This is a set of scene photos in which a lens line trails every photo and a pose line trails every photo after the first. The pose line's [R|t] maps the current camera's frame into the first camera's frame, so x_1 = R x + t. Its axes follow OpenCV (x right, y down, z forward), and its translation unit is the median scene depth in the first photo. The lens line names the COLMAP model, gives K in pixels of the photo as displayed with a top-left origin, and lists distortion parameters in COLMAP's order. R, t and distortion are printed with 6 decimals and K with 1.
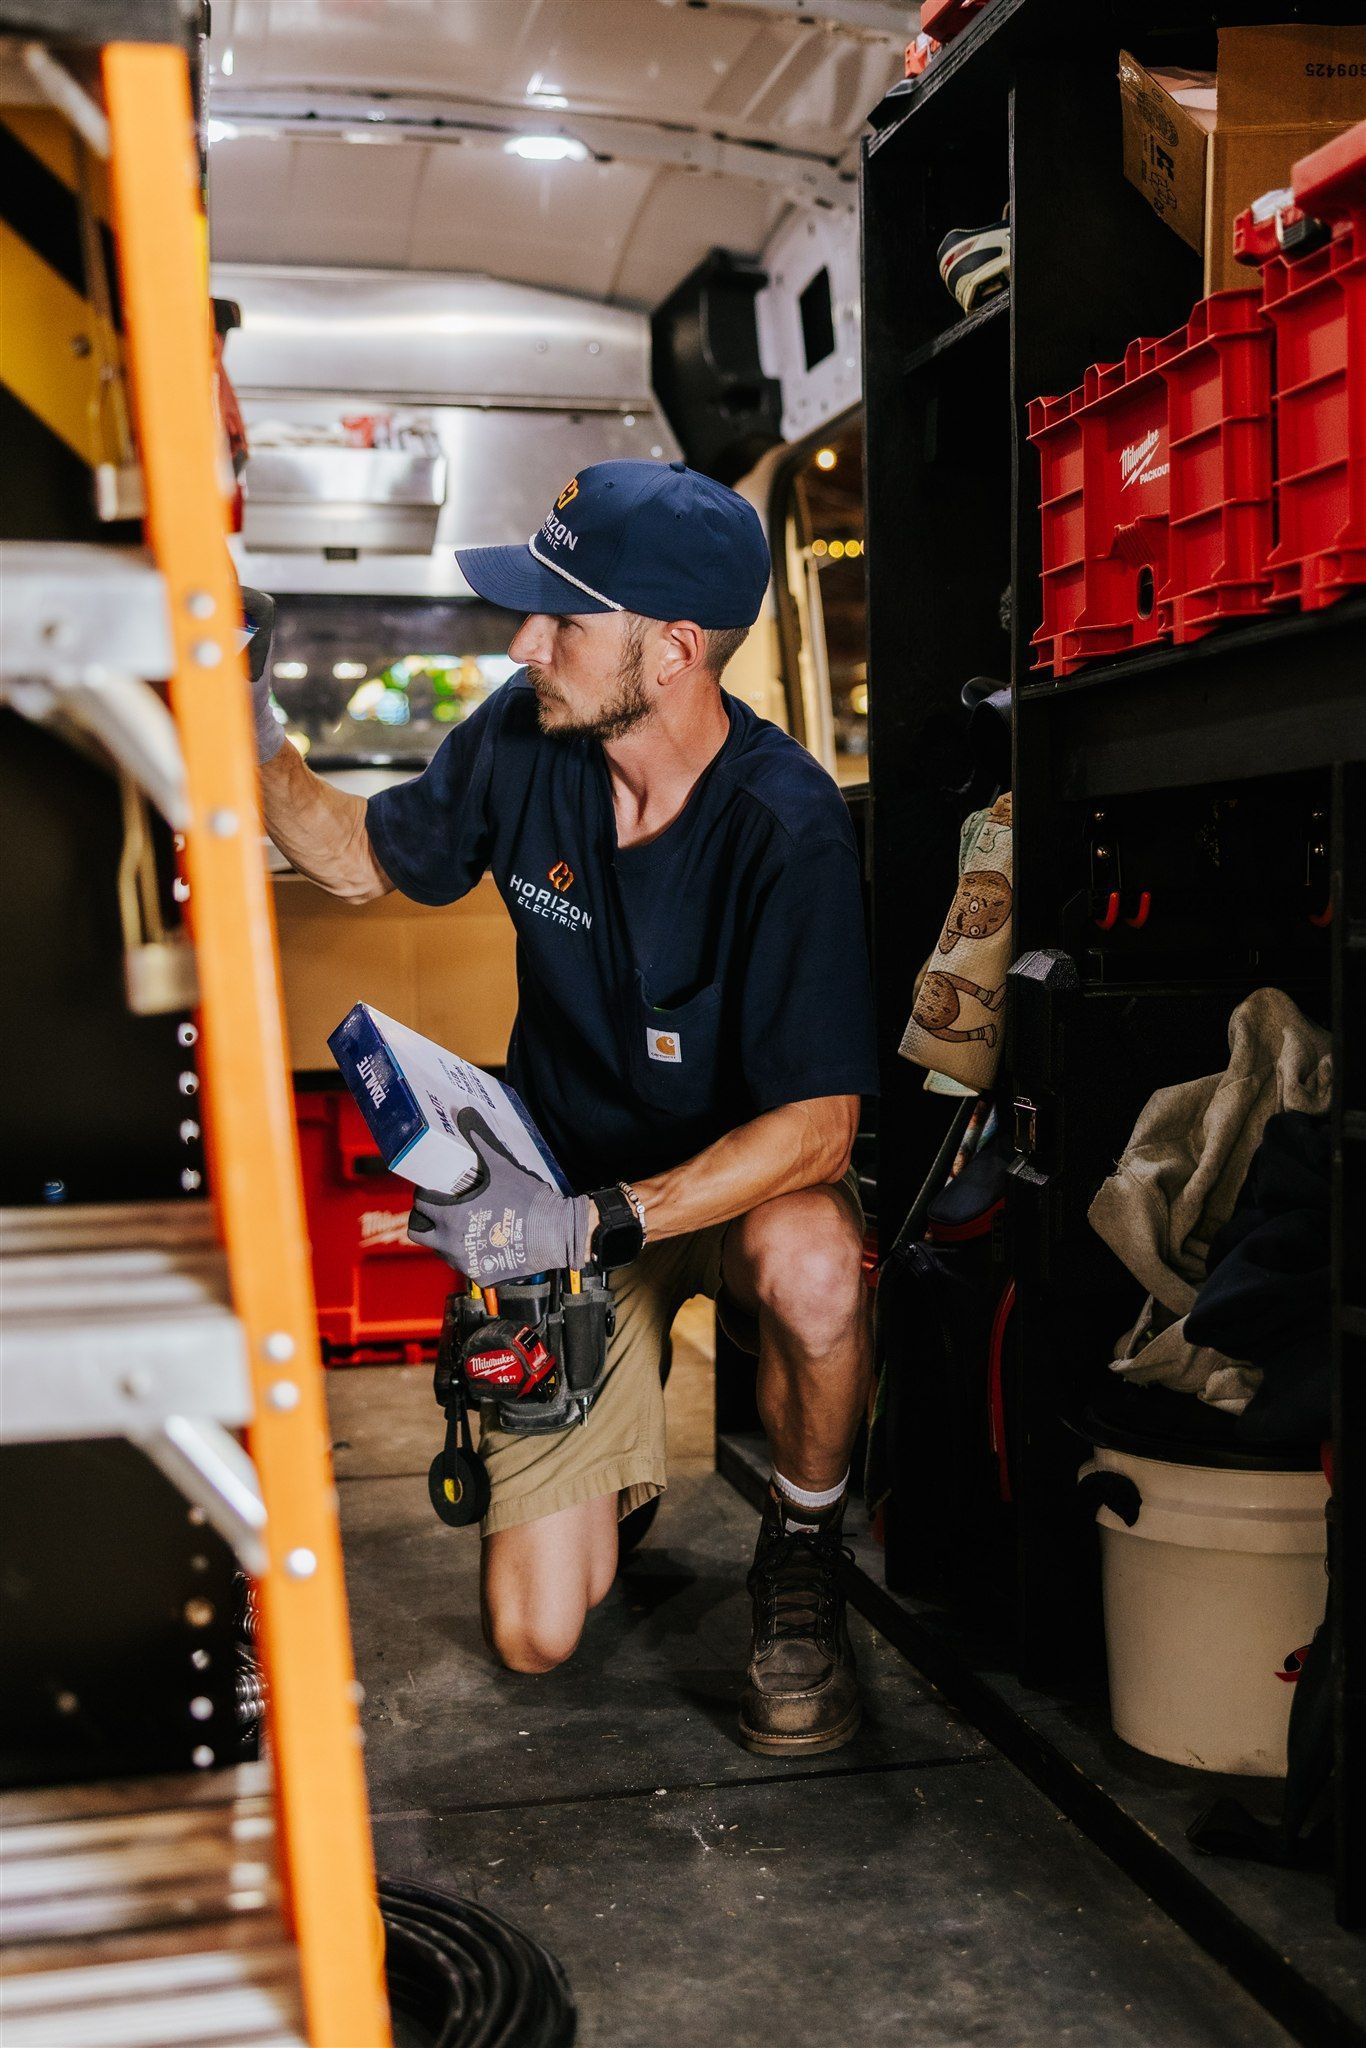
lens RADIAL K [[2487.0, 0, 732.9], [0, 2487.0, 942.0], [0, 0, 1]] dist [0.027634, 0.000000]
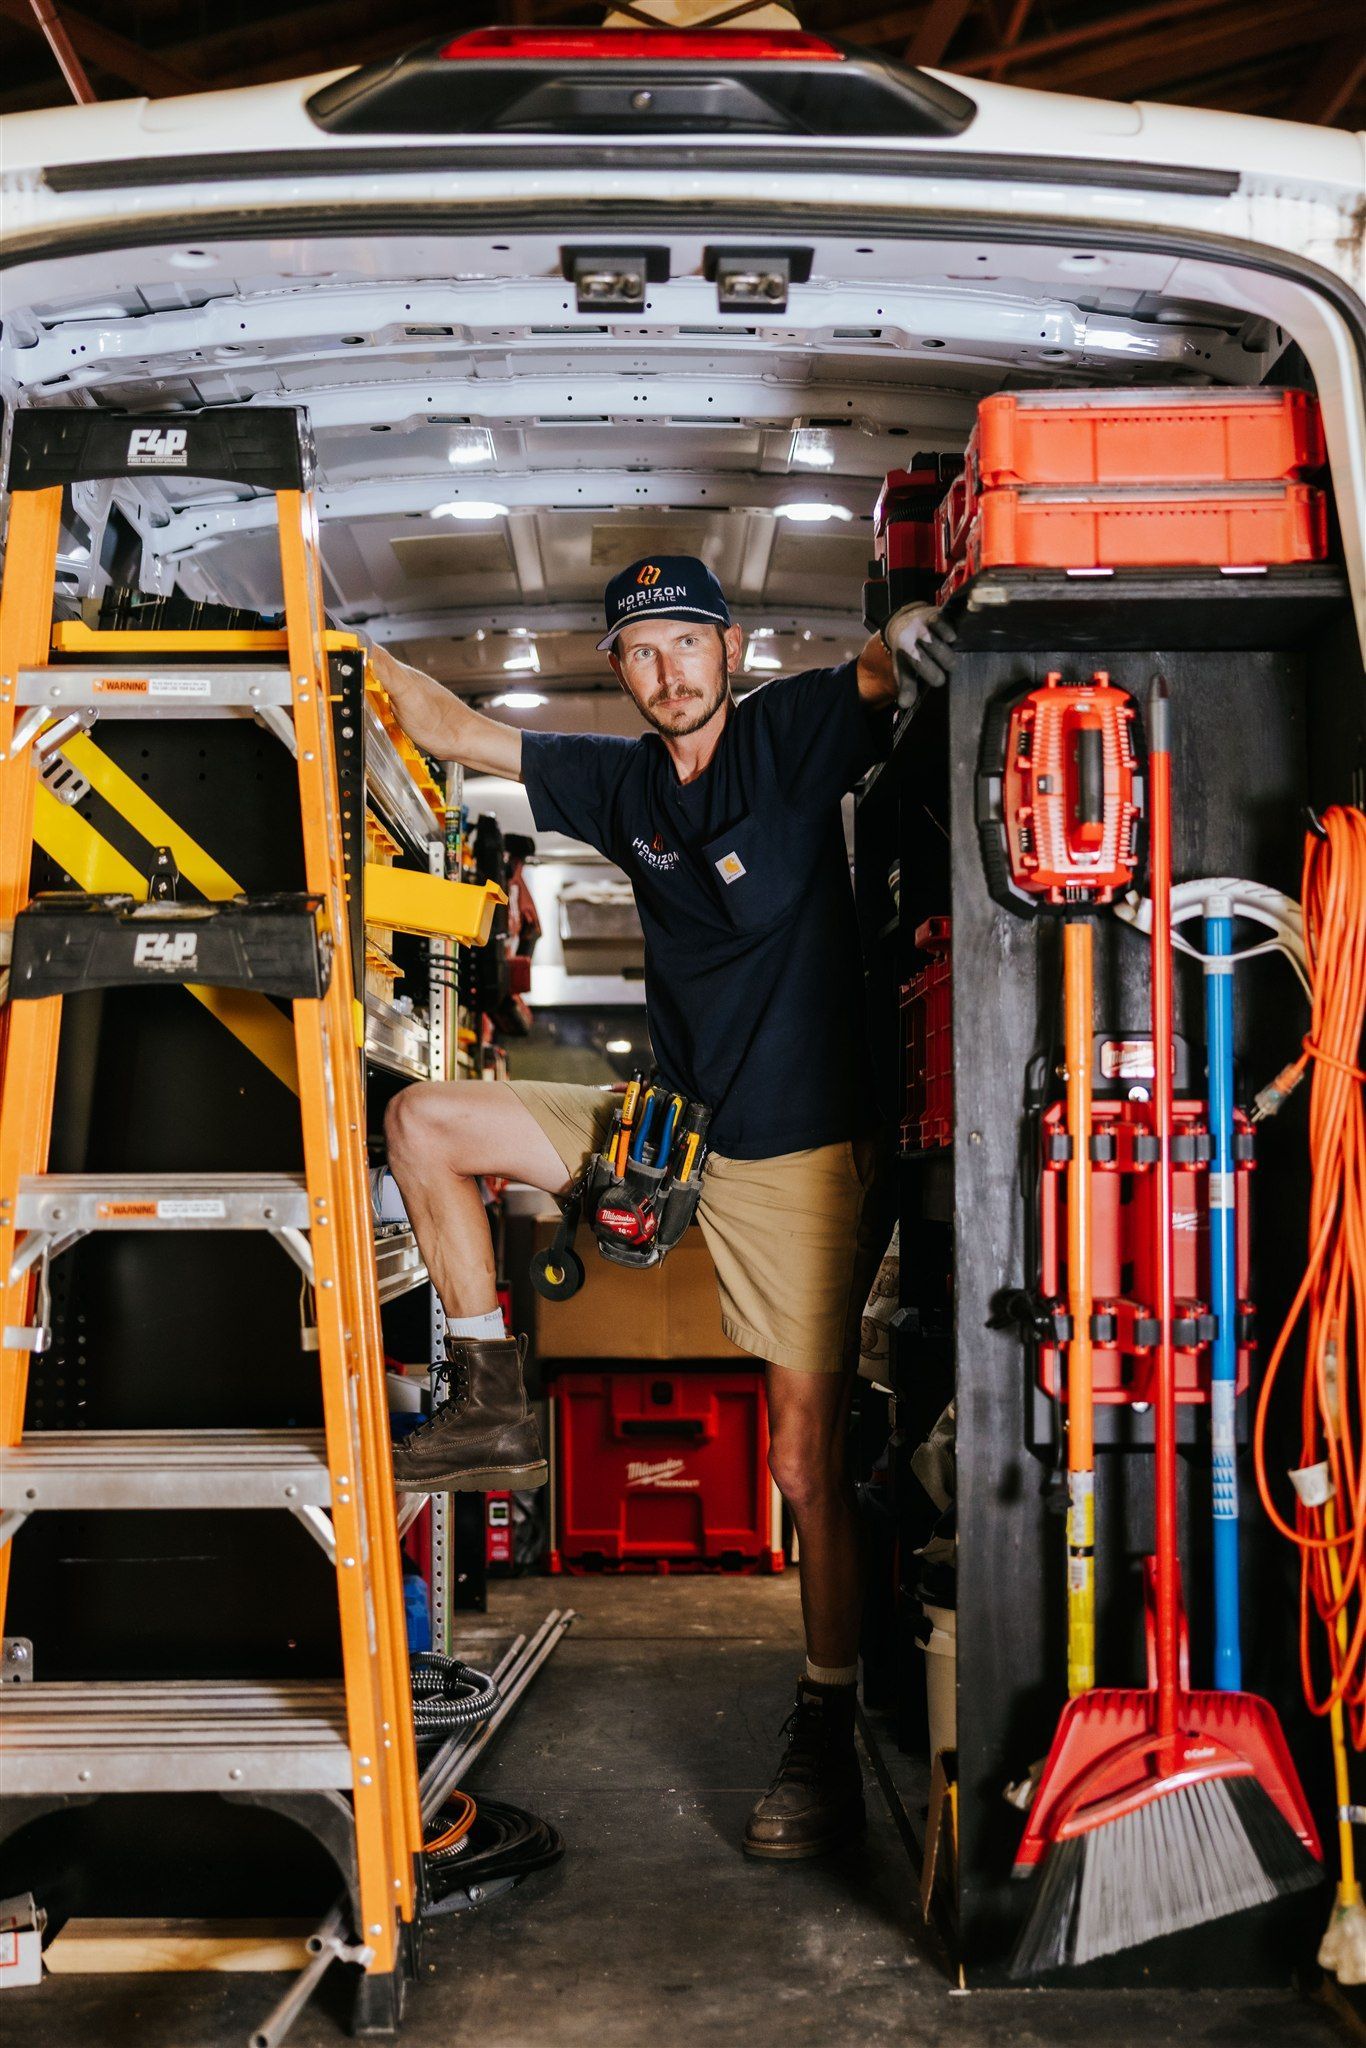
lens RADIAL K [[2639.7, 0, 675.3], [0, 2639.7, 1047.5], [0, 0, 1]] dist [-0.012610, 0.000000]
pose [[0.975316, 0.003969, -0.220779, 0.388489], [-0.017182, 0.998171, -0.057956, -0.070483], [0.220145, 0.060319, 0.973600, -0.841886]]
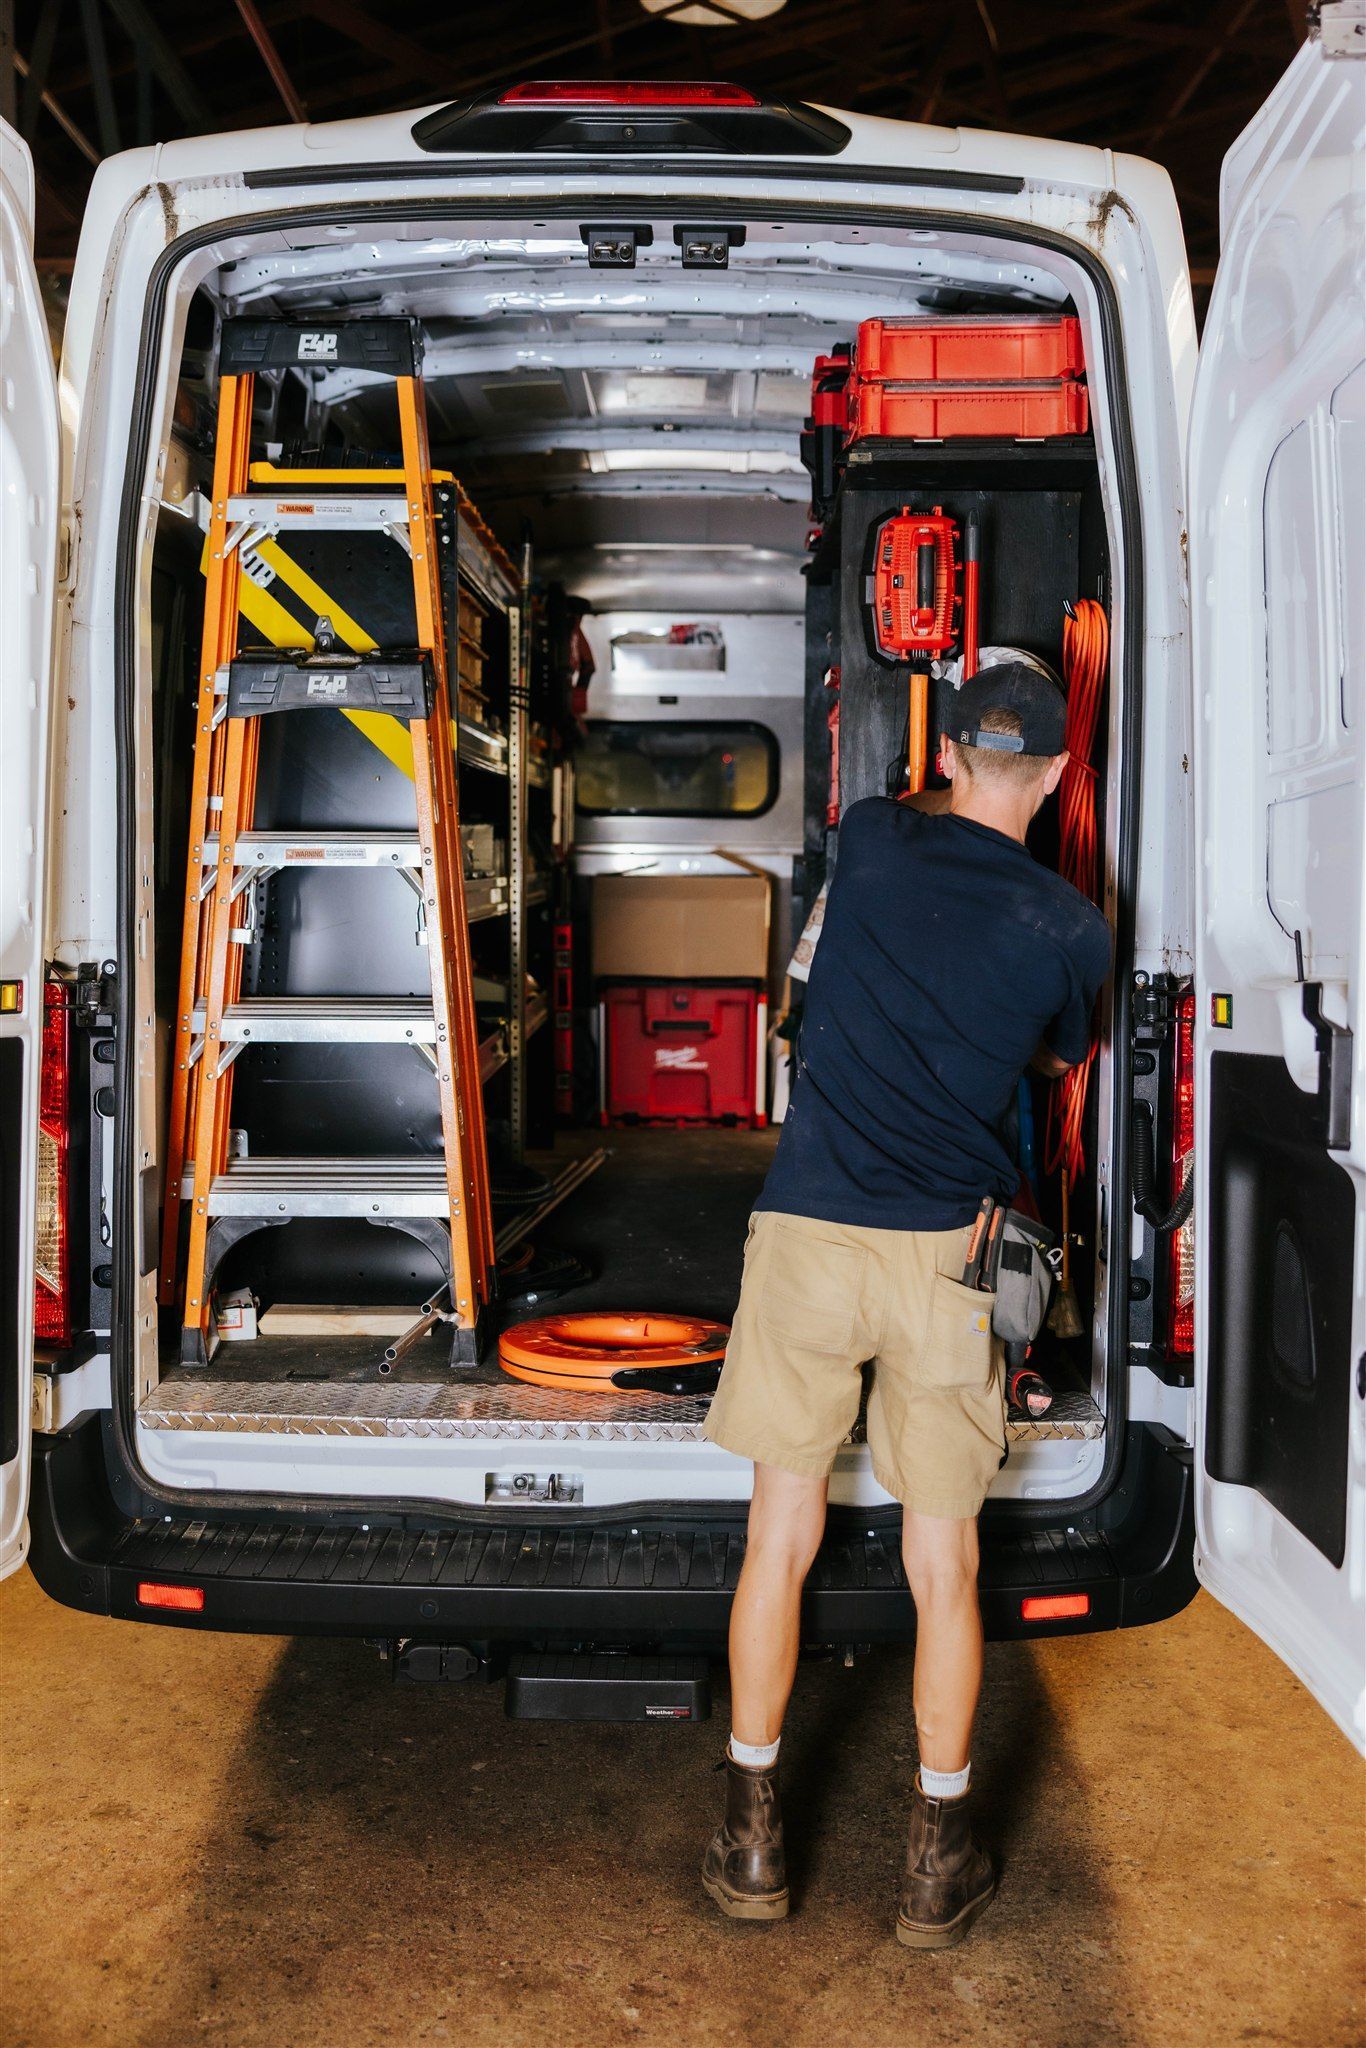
lens RADIAL K [[2135.5, 0, 681.1], [0, 2135.5, 1039.5], [0, 0, 1]] dist [-0.016473, 0.000000]
pose [[0.968882, 0.046432, -0.243130, 0.538569], [-0.028750, 0.996710, 0.075776, -0.050135], [0.245849, -0.066428, 0.967029, -1.188043]]
